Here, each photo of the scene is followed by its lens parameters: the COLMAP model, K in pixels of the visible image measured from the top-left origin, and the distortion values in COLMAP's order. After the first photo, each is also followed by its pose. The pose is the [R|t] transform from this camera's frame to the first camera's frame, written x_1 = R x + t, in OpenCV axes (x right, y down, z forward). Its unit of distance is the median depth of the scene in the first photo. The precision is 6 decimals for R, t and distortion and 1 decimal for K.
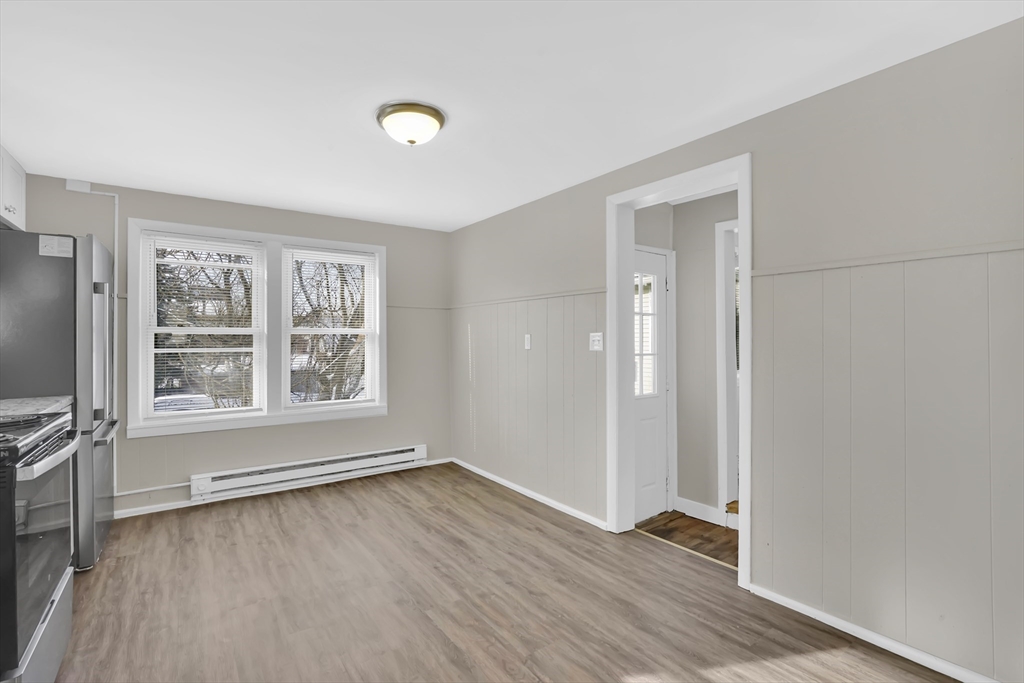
lens RADIAL K [[468.9, 0, 496.3], [0, 468.9, 337.7], [0, 0, 1]] dist [-0.046023, 0.015491]
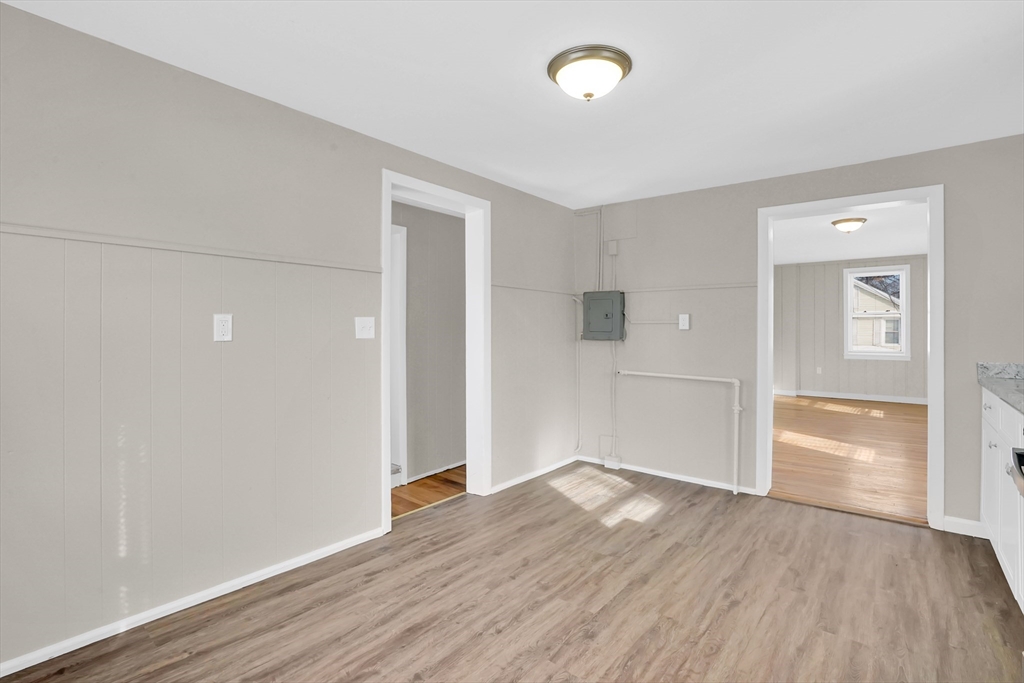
lens RADIAL K [[485.7, 0, 515.1], [0, 485.7, 337.1], [0, 0, 1]] dist [-0.049367, 0.017690]
pose [[-0.277044, -0.008748, 0.960817, -0.848741], [-0.005622, 0.999956, 0.007484, 0.019699], [-0.960841, -0.003328, -0.277082, 1.164416]]
